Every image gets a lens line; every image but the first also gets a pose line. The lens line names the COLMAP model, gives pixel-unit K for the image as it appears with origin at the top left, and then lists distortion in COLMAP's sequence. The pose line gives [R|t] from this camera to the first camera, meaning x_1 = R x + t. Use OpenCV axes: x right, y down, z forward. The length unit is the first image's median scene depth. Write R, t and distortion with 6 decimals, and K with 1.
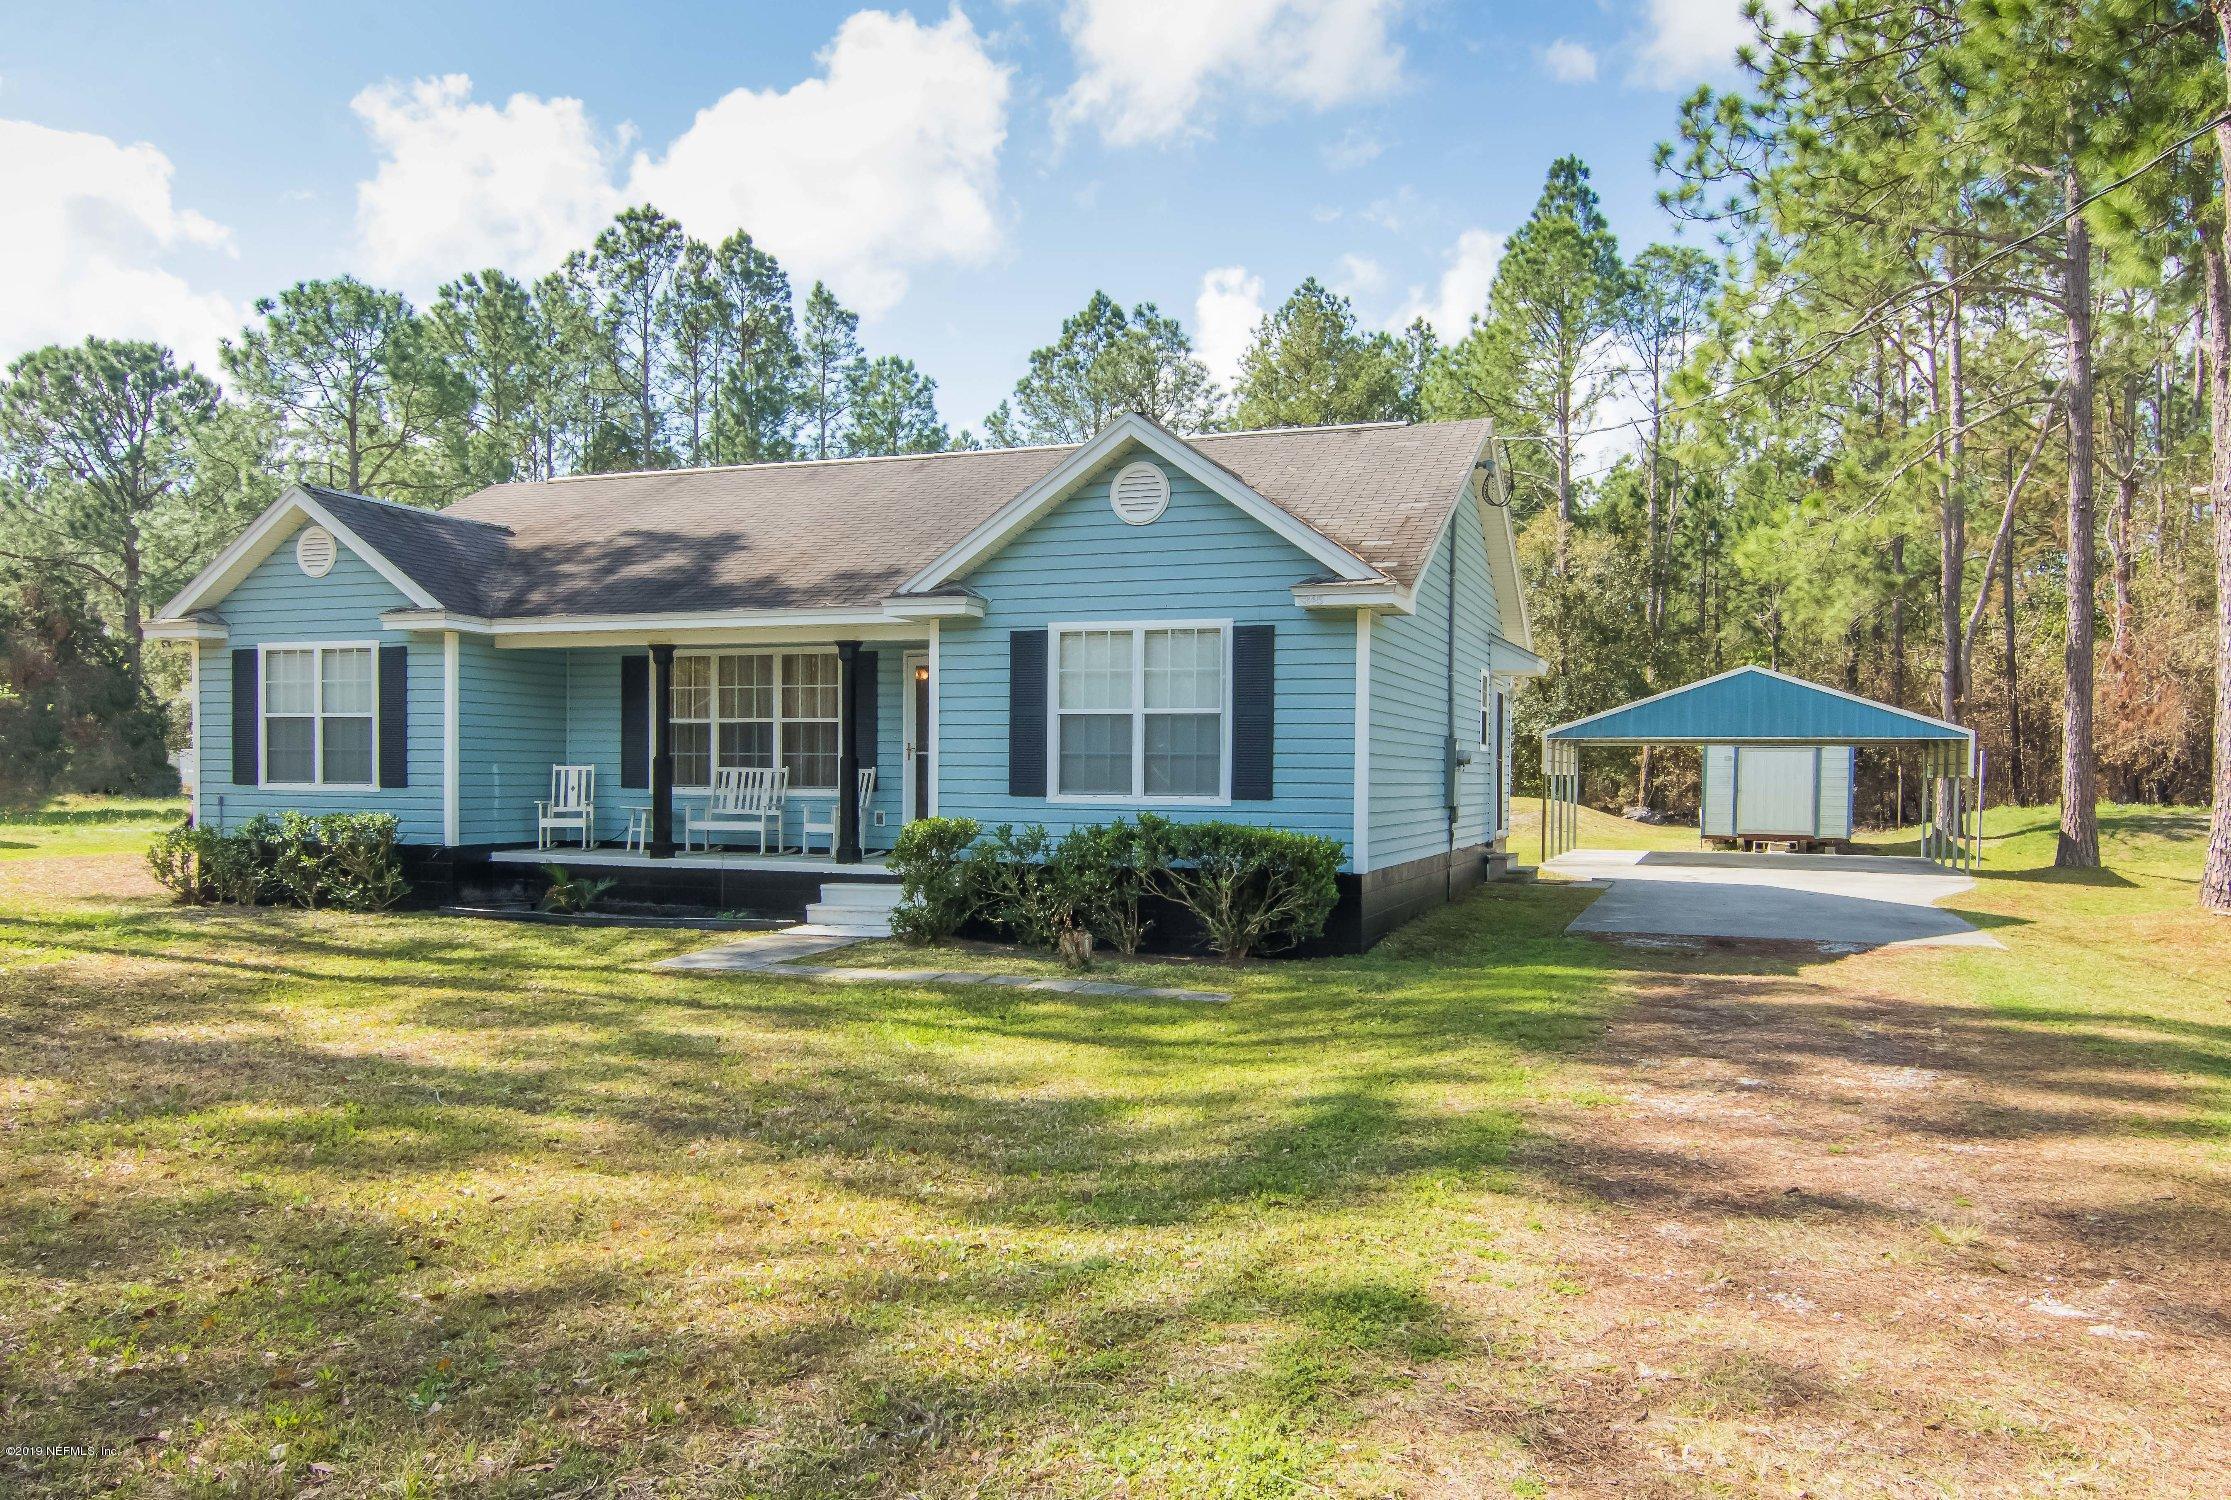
lens RADIAL K [[1603.3, 0, 1110.5], [0, 1603.3, 808.2], [0, 0, 1]] dist [-0.004154, -0.000731]
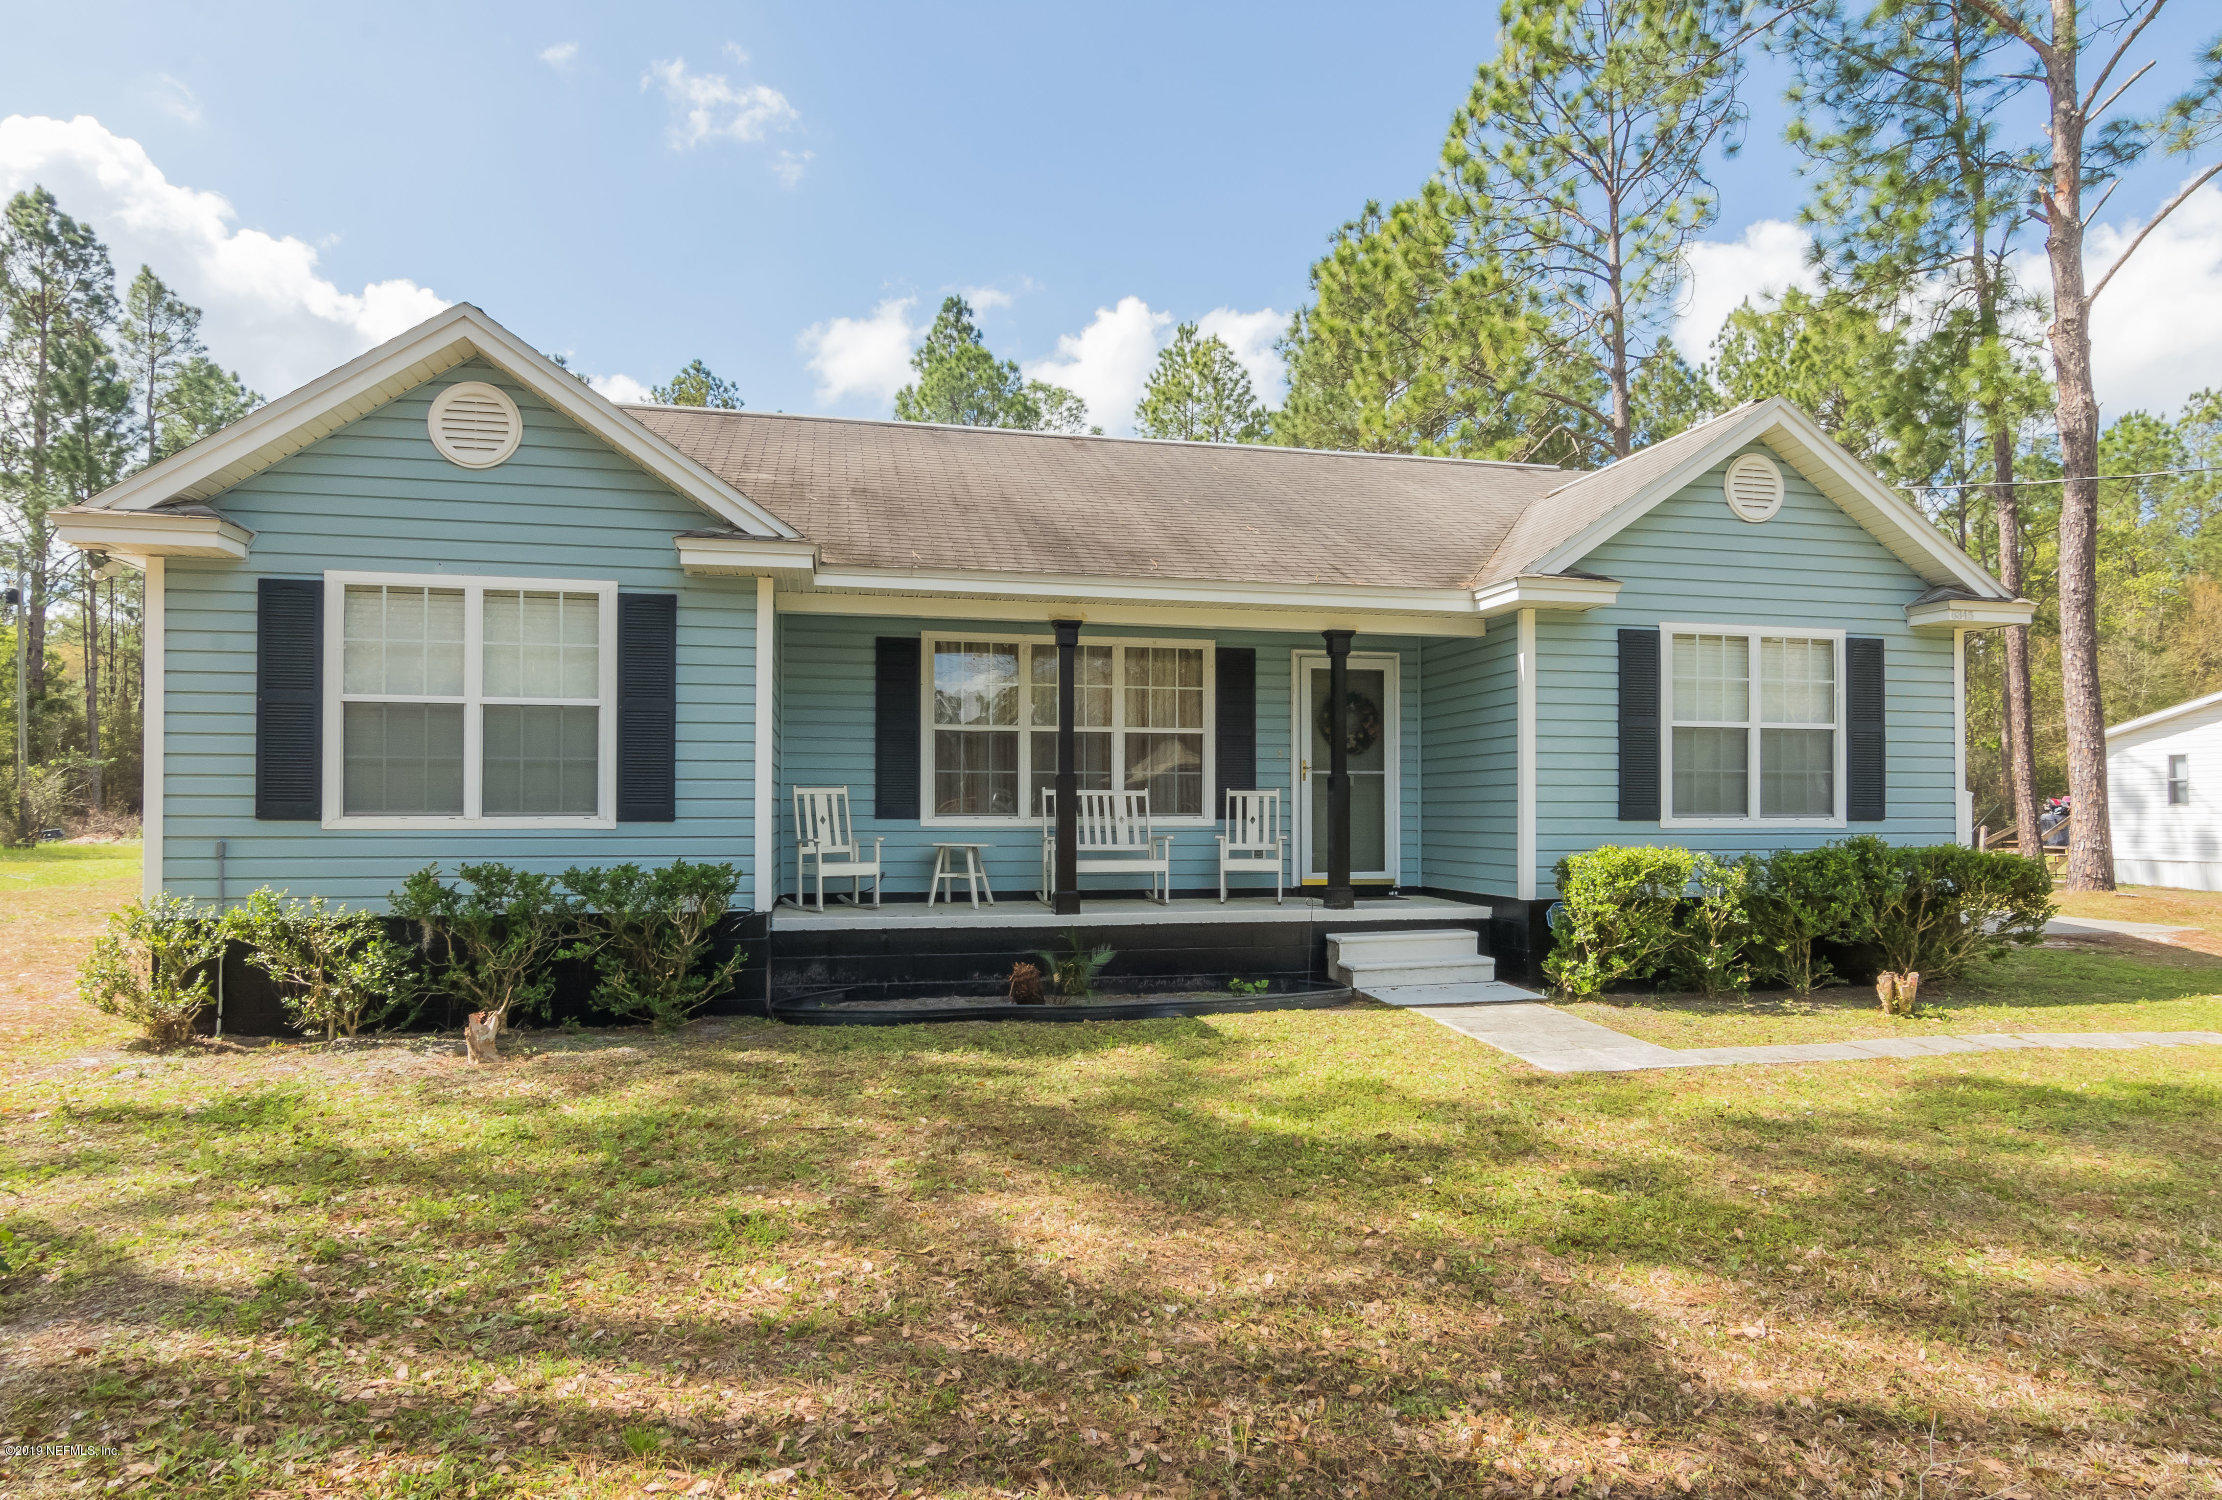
lens RADIAL K [[1287.3, 0, 1116.9], [0, 1287.3, 793.0], [0, 0, 1]] dist [-0.015238, 0.014136]
pose [[0.838386, -0.000514, 0.545077, -0.539474], [0.017267, 0.999523, -0.025616, -0.007613], [-0.544804, 0.030888, 0.837994, 0.464006]]
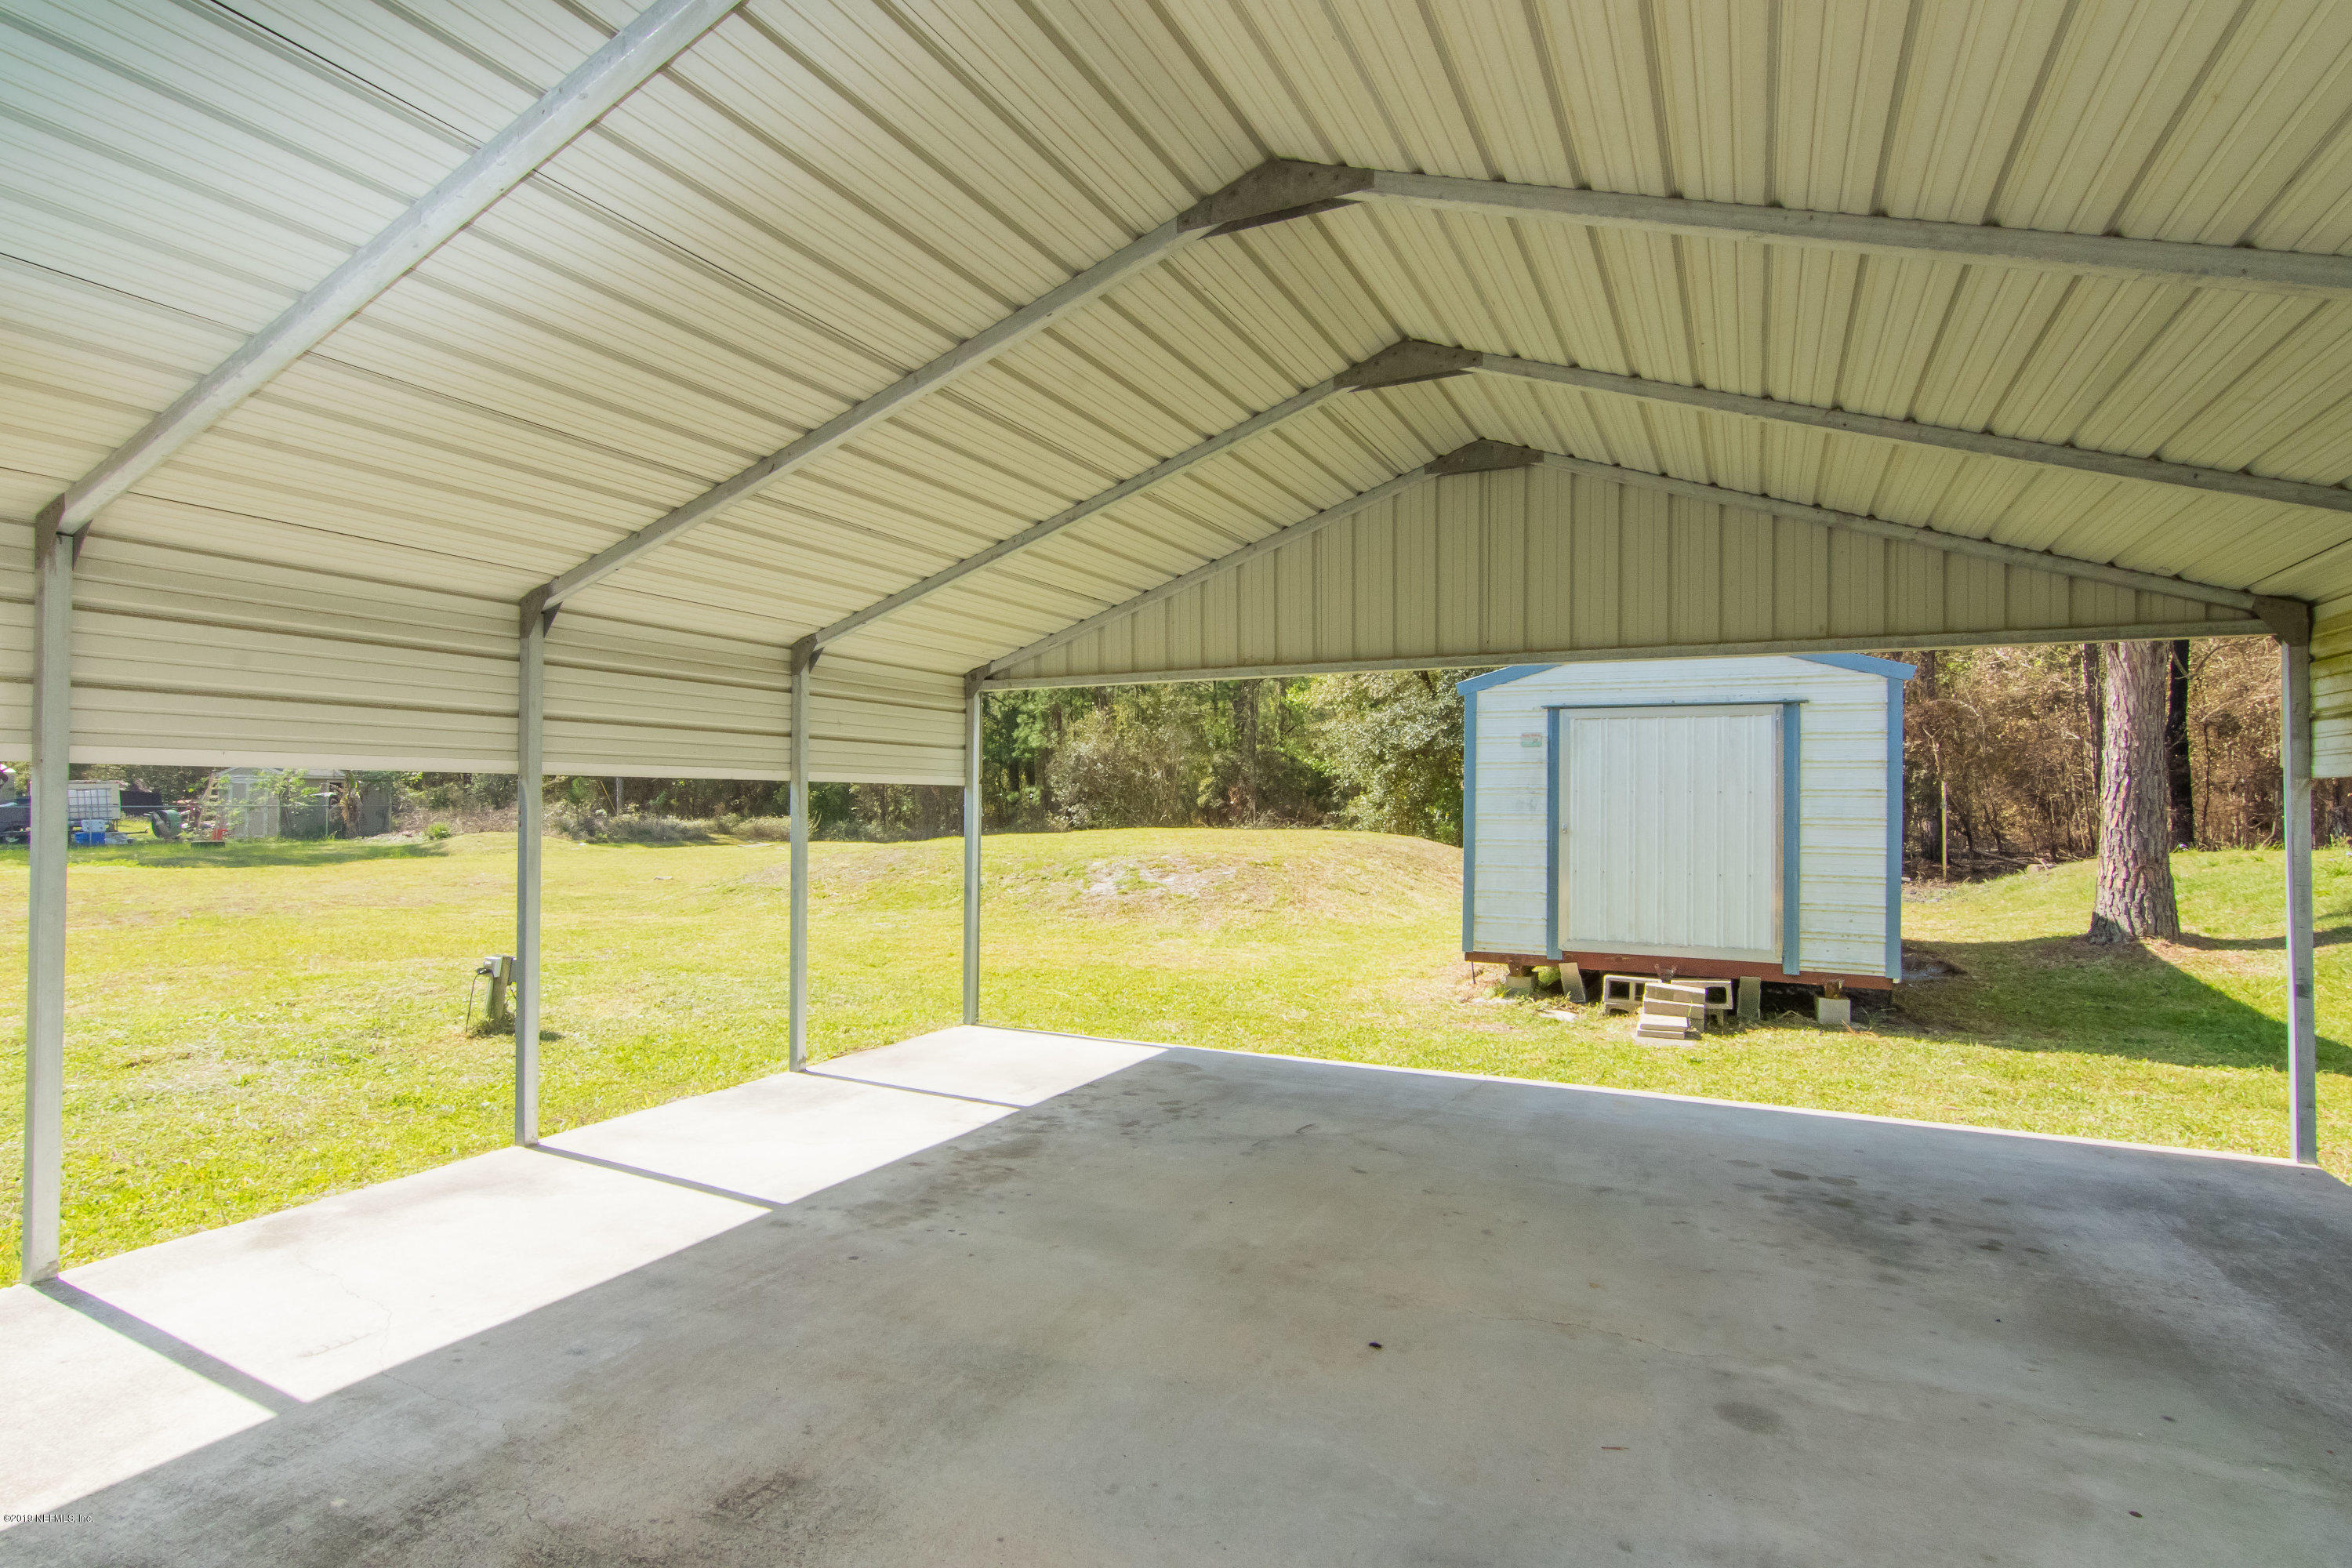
lens RADIAL K [[1195.5, 0, 1176.0], [0, 1195.5, 784.0], [0, 0, 1]] dist [-0.001780, -0.000044]
pose [[0.996627, -0.005486, -0.081880, 0.636814], [0.002128, 0.999155, -0.041041, -0.019334], [0.082036, 0.040728, 0.995797, 1.412019]]
